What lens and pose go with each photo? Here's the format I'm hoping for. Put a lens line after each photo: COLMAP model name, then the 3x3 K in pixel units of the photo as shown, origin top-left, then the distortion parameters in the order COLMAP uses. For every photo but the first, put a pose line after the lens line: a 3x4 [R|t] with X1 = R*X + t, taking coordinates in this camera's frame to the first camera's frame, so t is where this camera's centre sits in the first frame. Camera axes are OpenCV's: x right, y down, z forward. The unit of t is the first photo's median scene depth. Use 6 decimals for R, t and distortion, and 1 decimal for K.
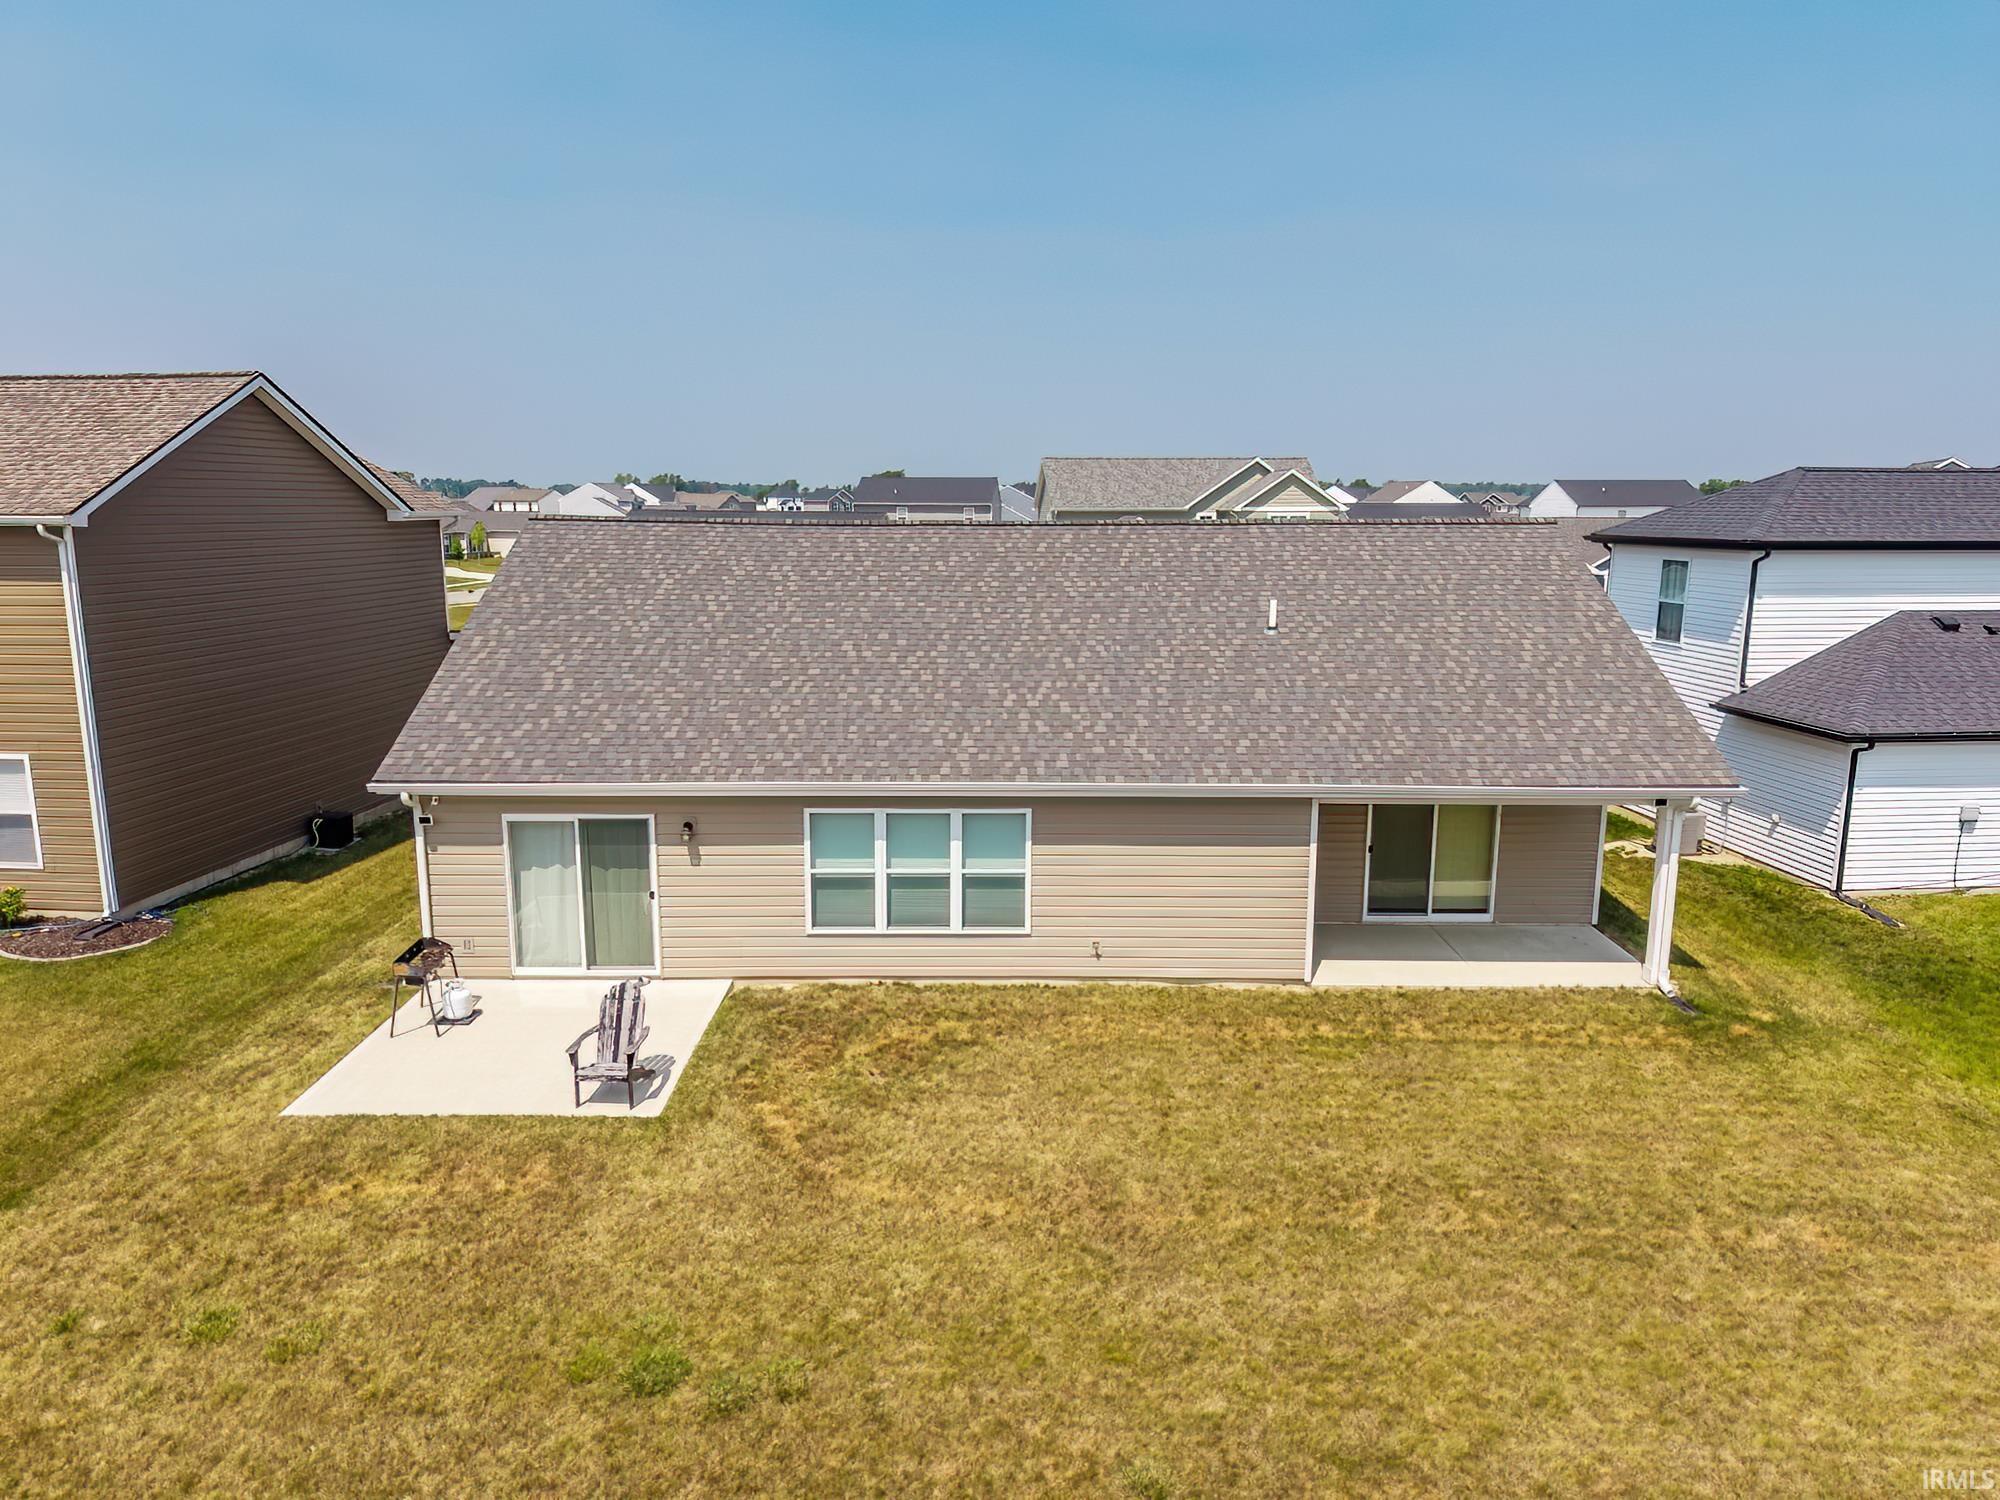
lens RADIAL K [[1380.1, 0, 981.0], [0, 1380.1, 773.9], [0, 0, 1]] dist [0.003160, -0.000577]
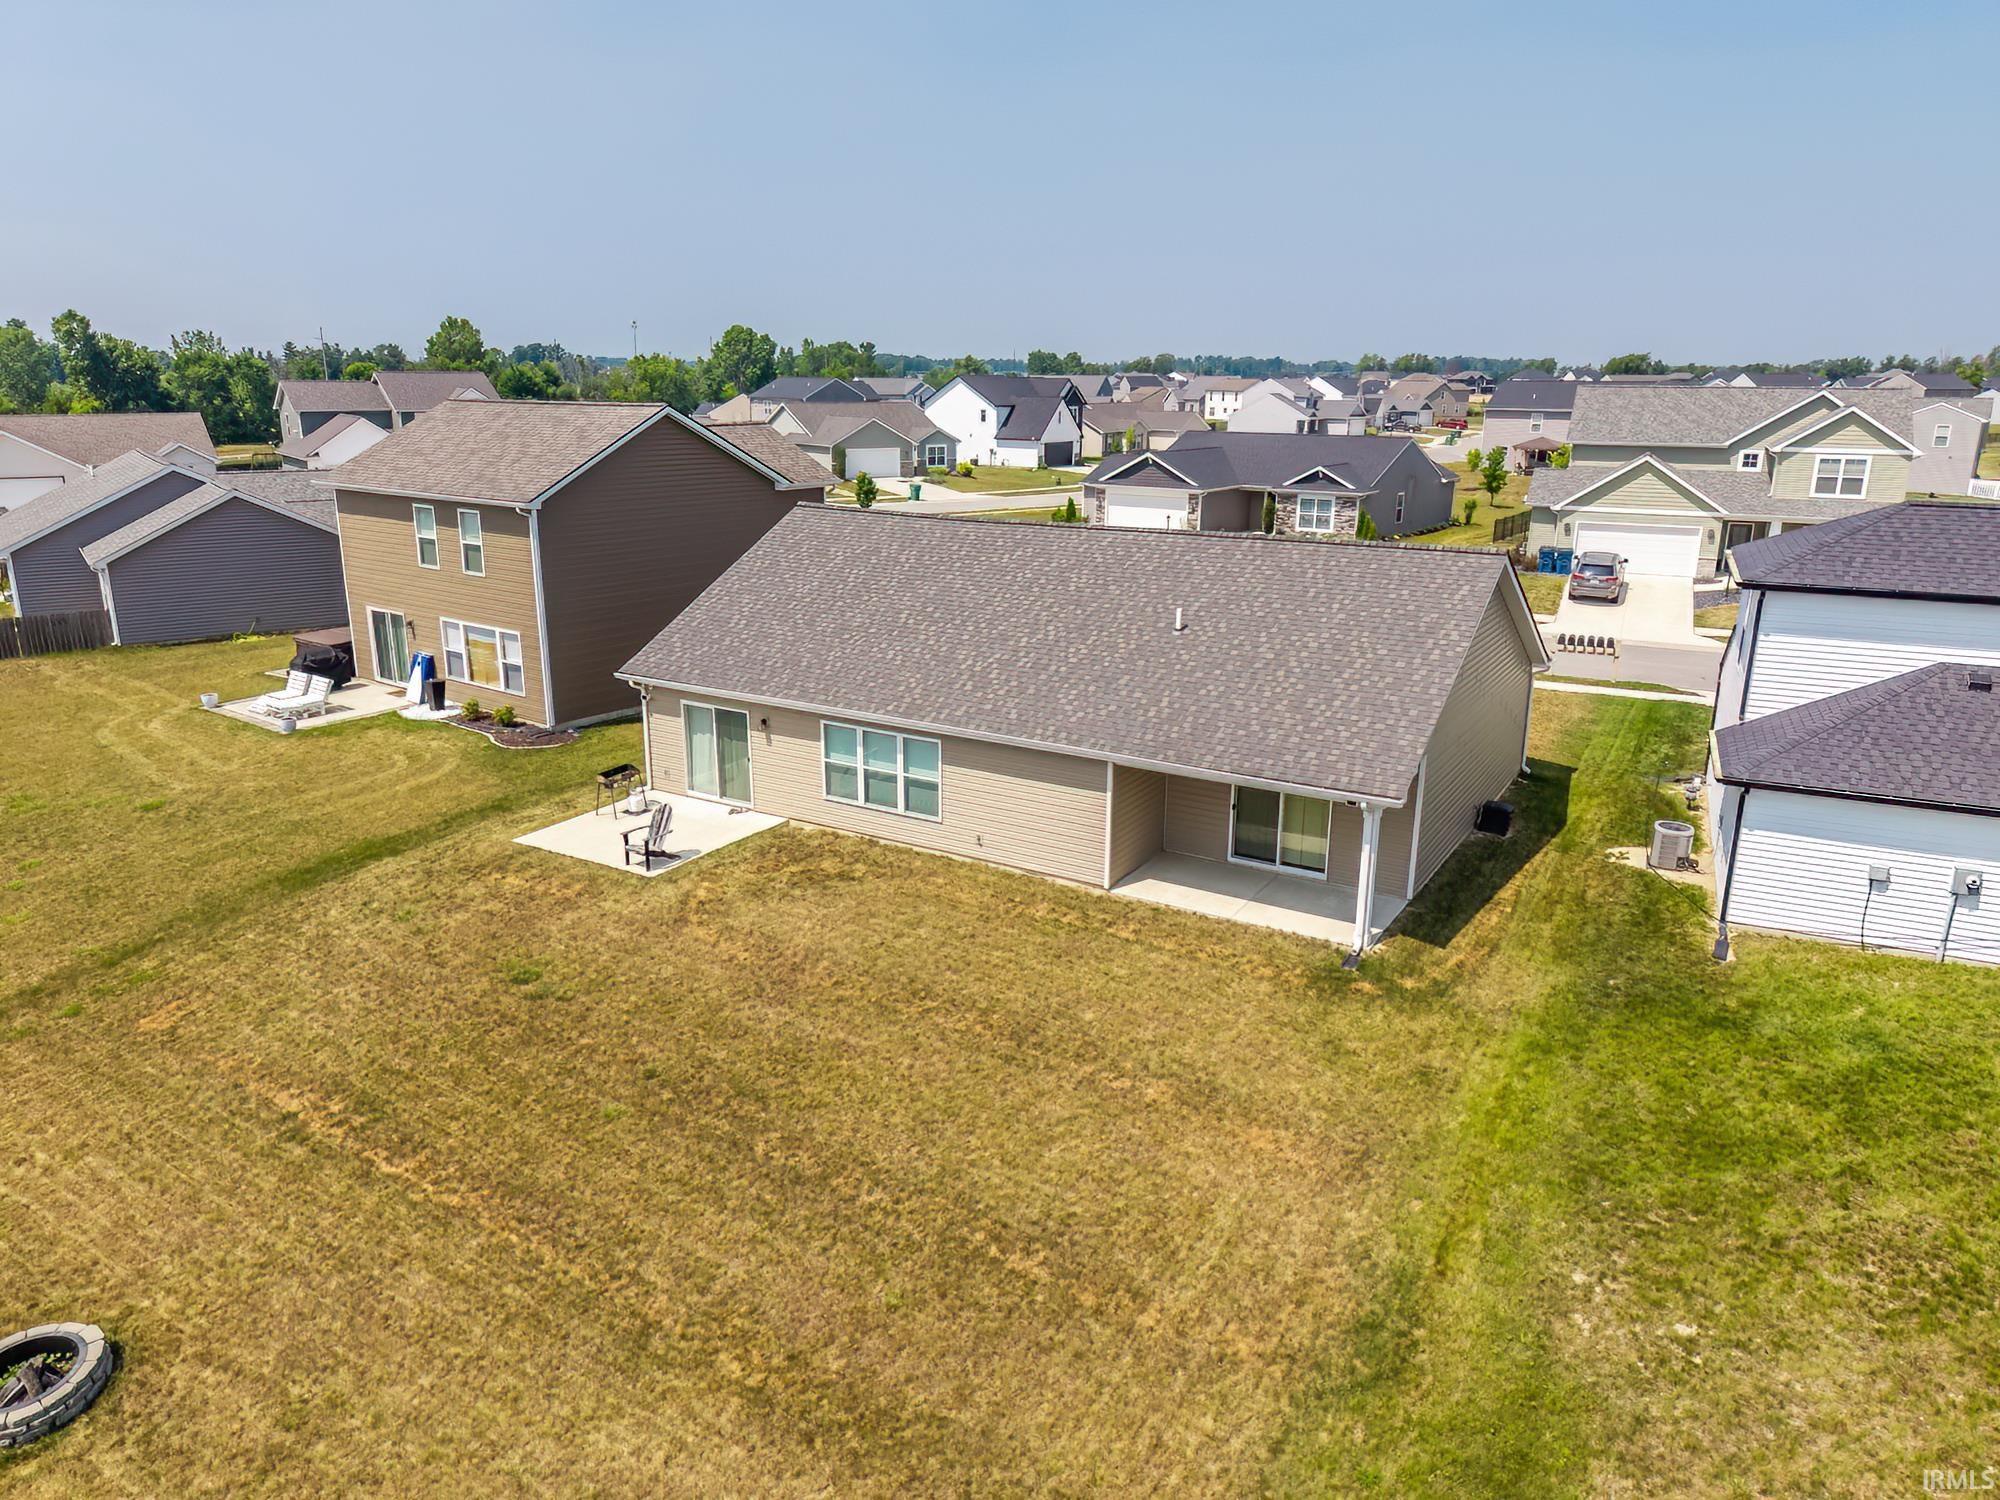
lens RADIAL K [[1353.6, 0, 967.5], [0, 1353.6, 789.1], [0, 0, 1]] dist [0.037651, -0.001414]
pose [[0.852338, 0.157360, -0.498756, 0.804315], [-0.105845, 0.985828, 0.130152, -0.117276], [0.512169, -0.058143, 0.856914, -0.258912]]
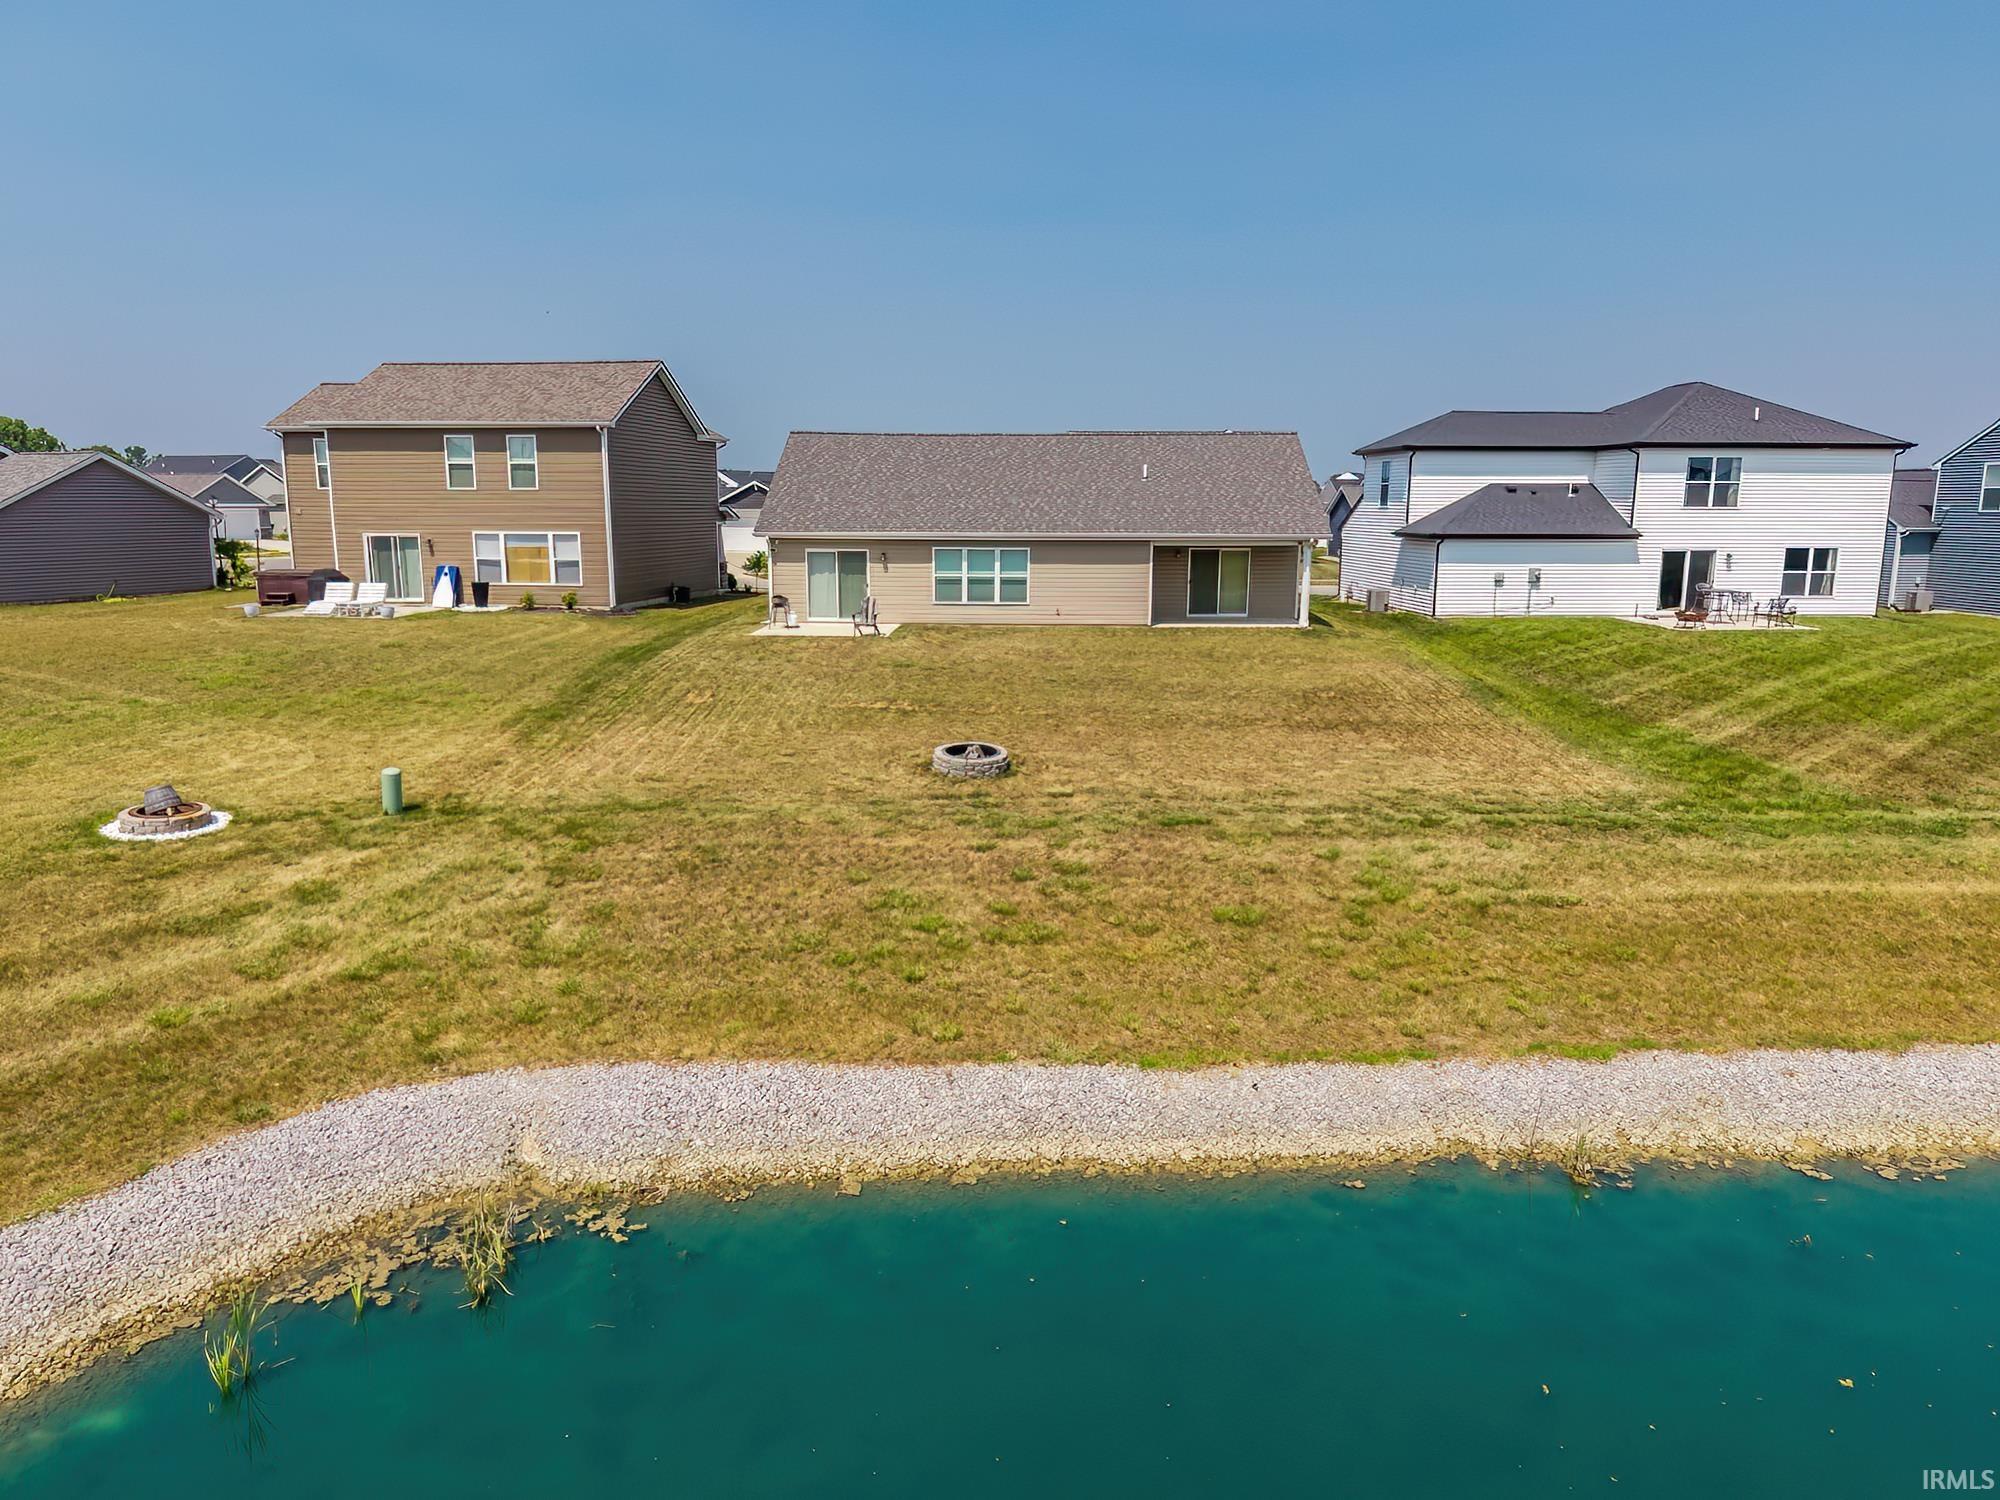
lens RADIAL K [[1394.7, 0, 967.2], [0, 1394.7, 811.5], [0, 0, 1]] dist [0.029889, -0.002066]
pose [[0.999230, 0.011094, -0.037623, 0.023991], [-0.010367, 0.999757, 0.019465, 0.425345], [0.037829, -0.019060, 0.999102, -1.362904]]
